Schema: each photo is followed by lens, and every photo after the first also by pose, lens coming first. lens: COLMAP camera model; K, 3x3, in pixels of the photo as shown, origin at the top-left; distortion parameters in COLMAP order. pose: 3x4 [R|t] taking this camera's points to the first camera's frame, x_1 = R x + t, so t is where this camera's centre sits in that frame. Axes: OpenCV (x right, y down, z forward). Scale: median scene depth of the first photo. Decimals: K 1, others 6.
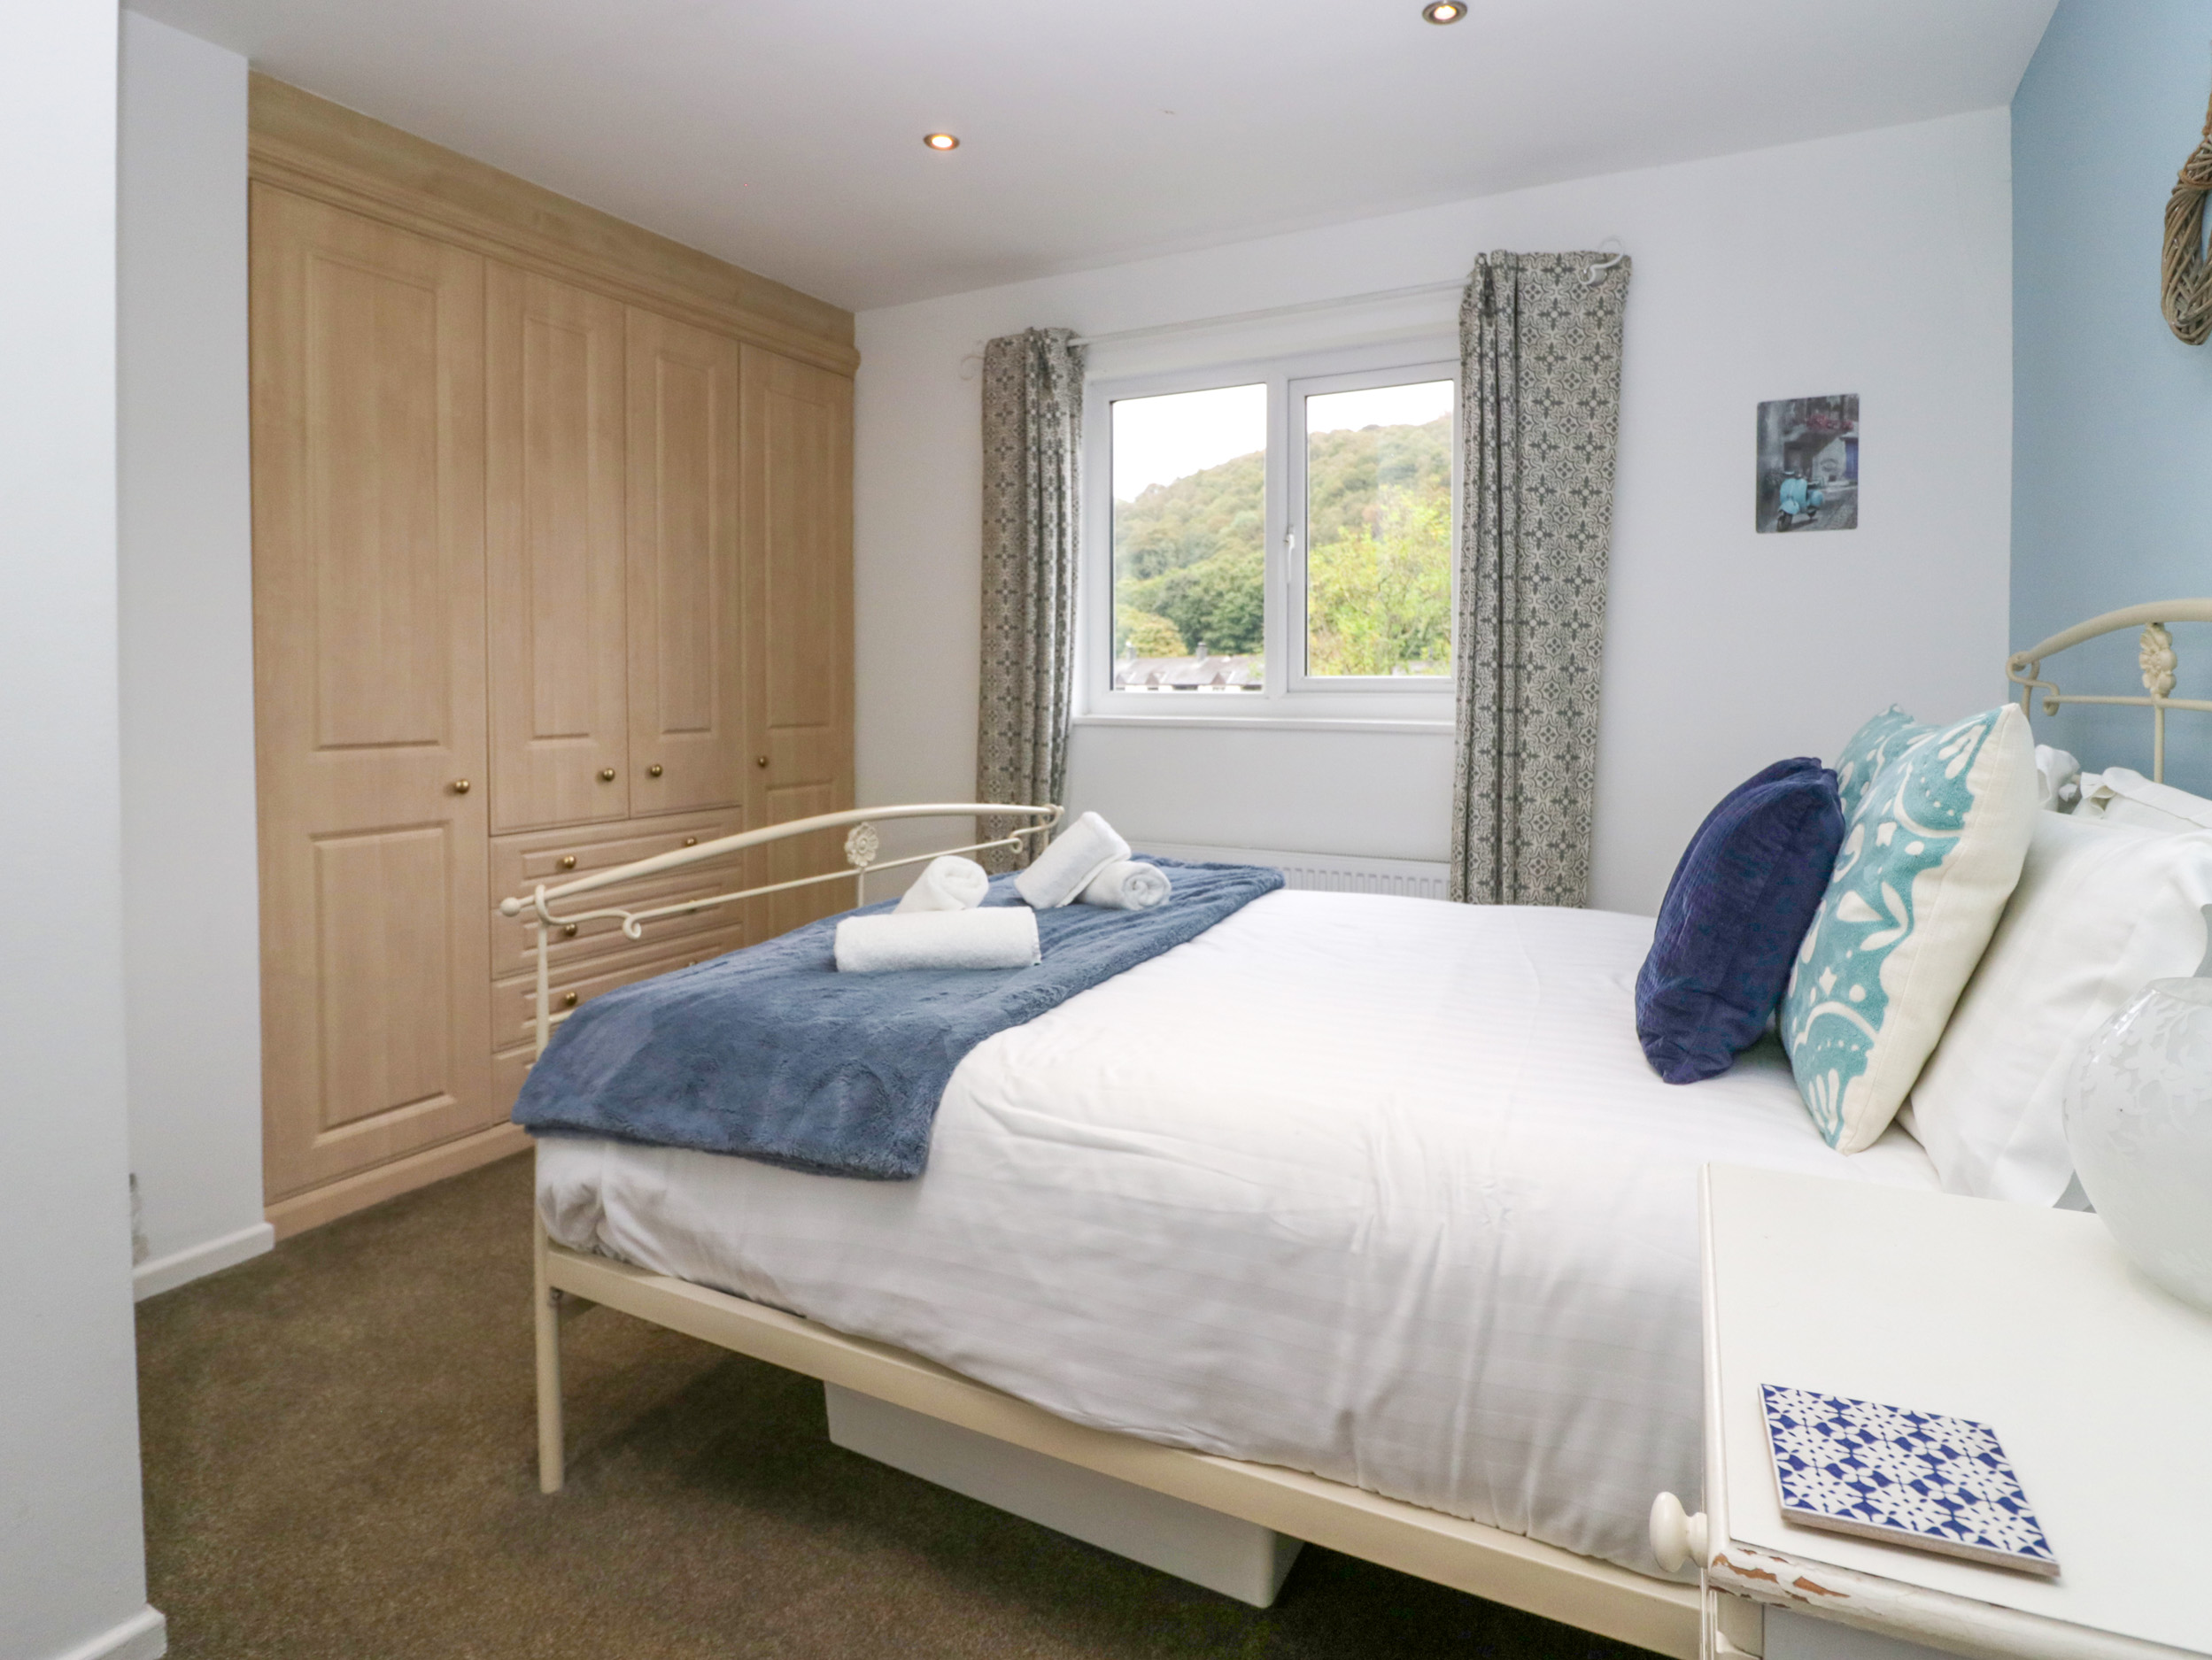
lens RADIAL K [[1187.1, 0, 1106.0], [0, 1187.1, 740.0], [0, 0, 1]] dist [-0.000703, -0.010717]
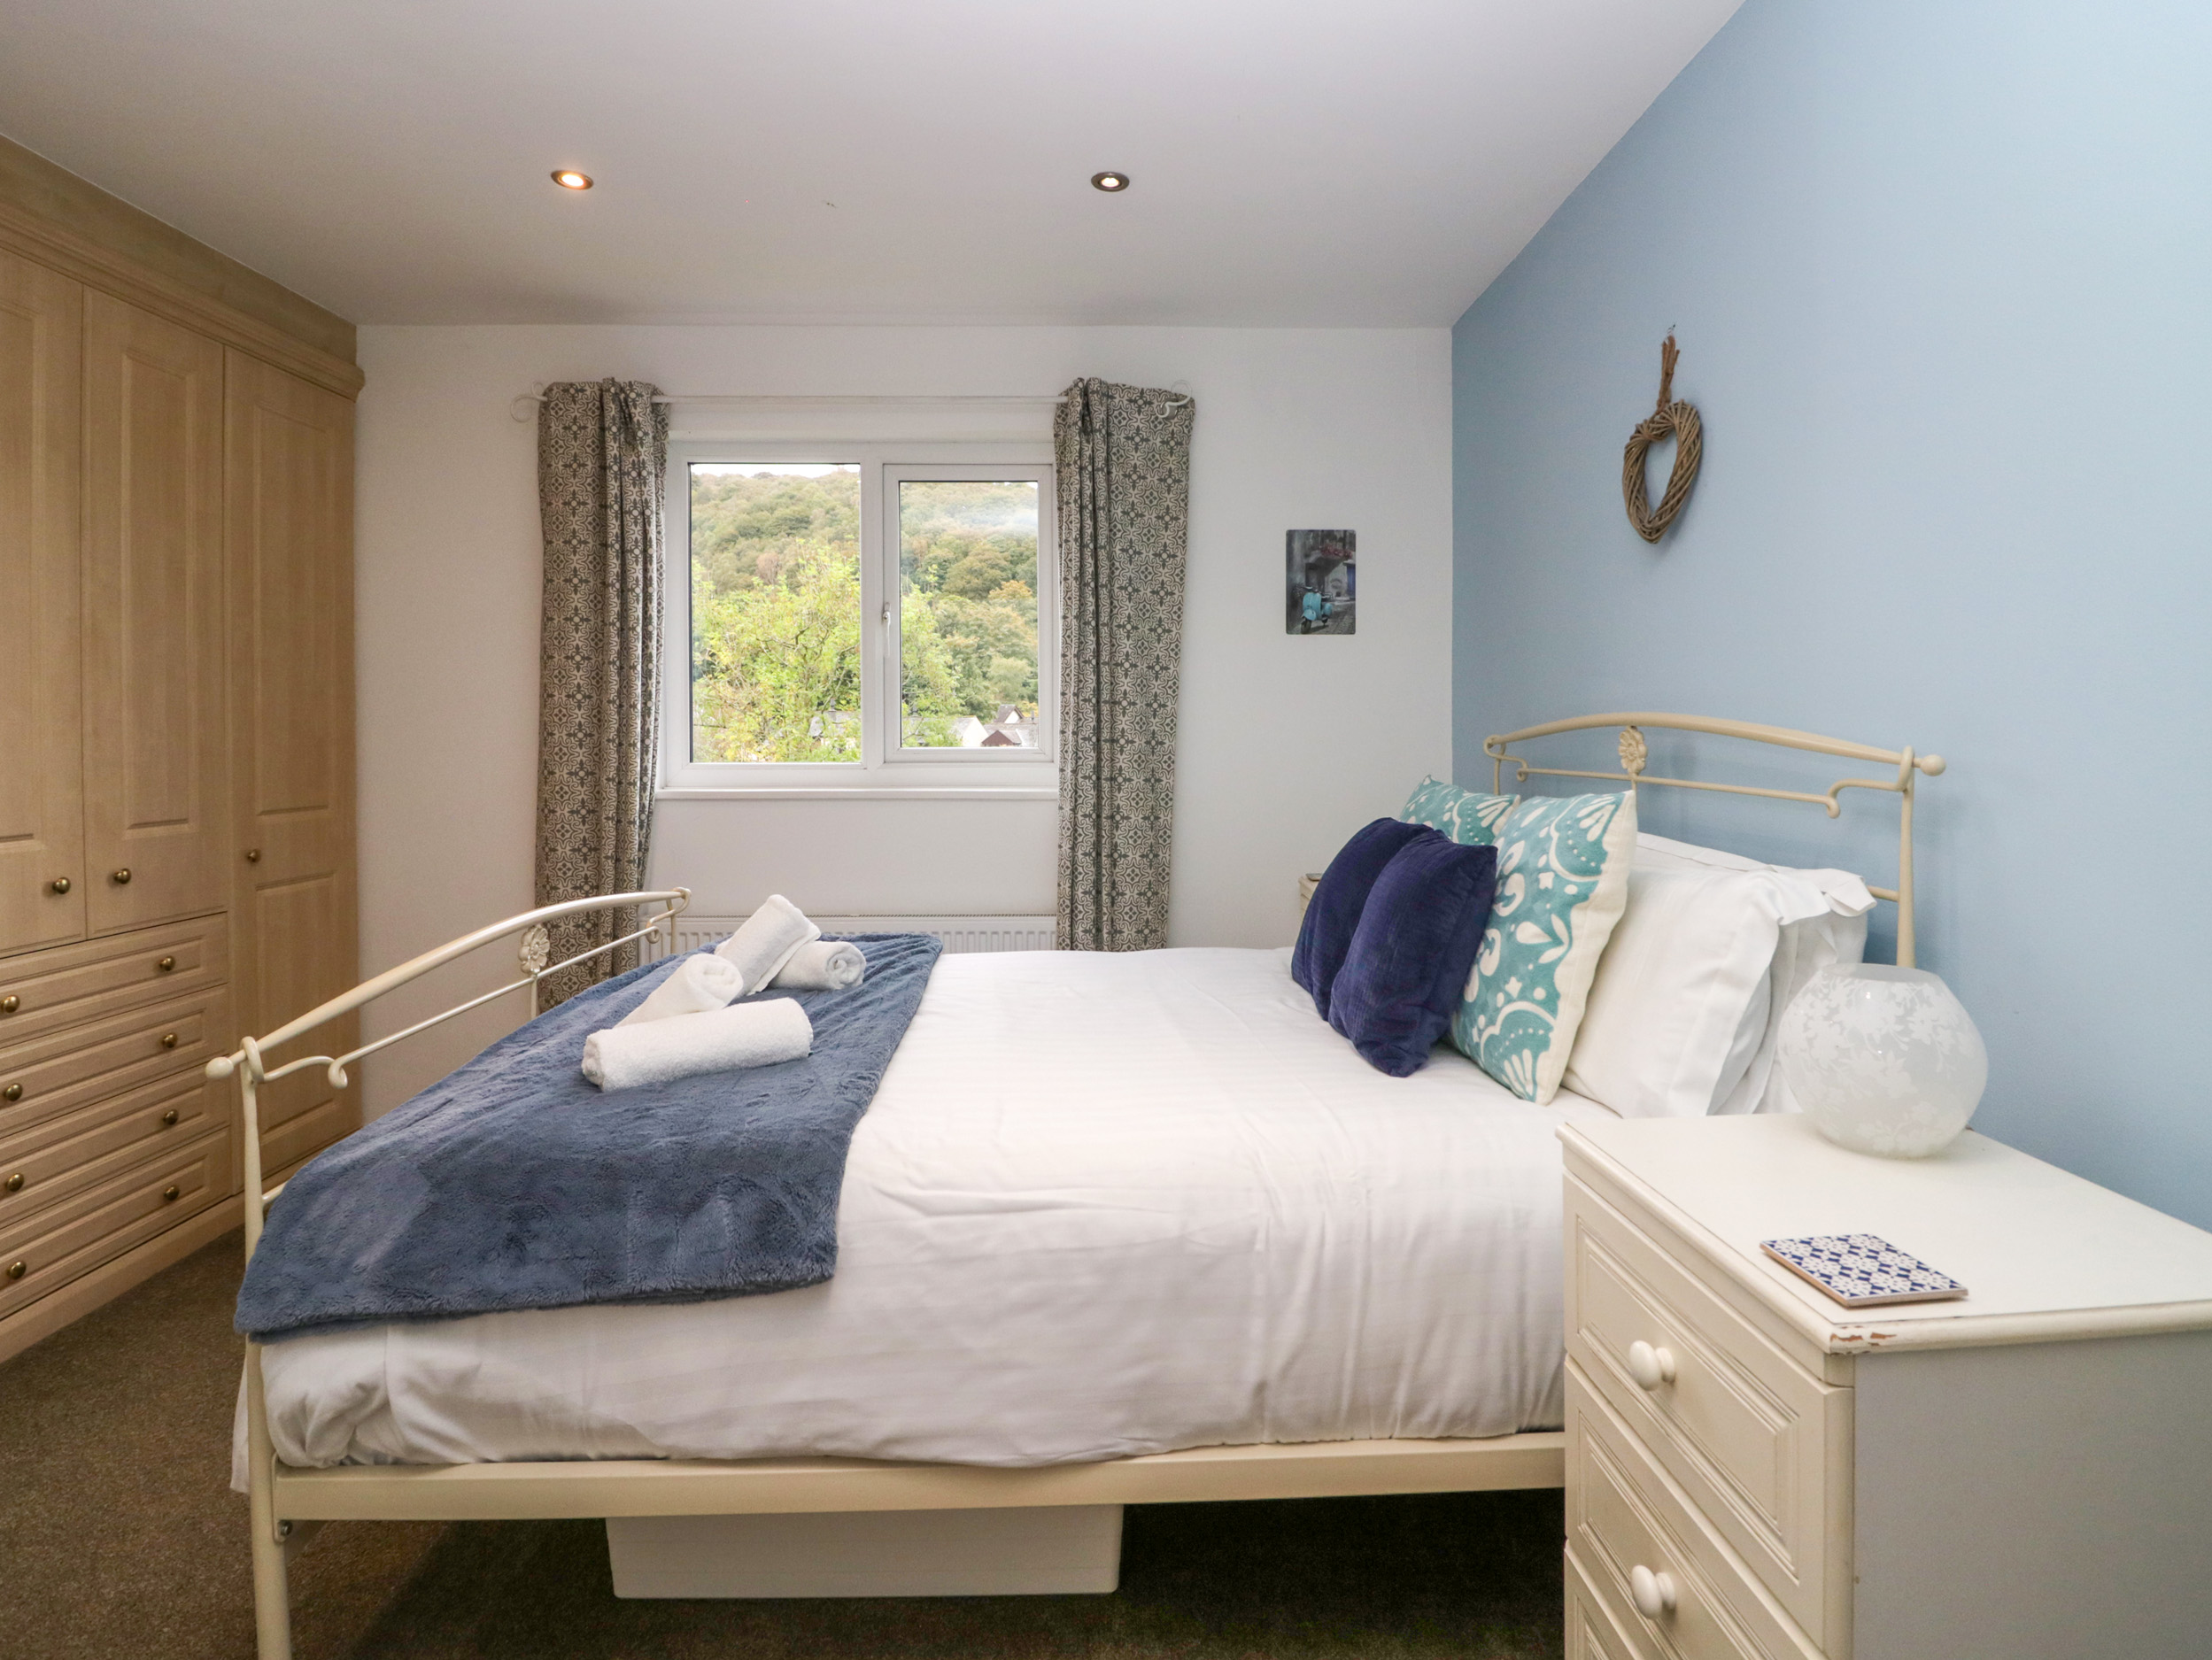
lens RADIAL K [[1187.1, 0, 1093.8], [0, 1187.1, 778.6], [0, 0, 1]] dist [-0.000703, -0.010717]
pose [[0.876743, -0.023303, 0.480395, -0.259921], [0.026733, 0.999643, -0.000299, -0.029591], [-0.480216, 0.013105, 0.877052, 0.001180]]
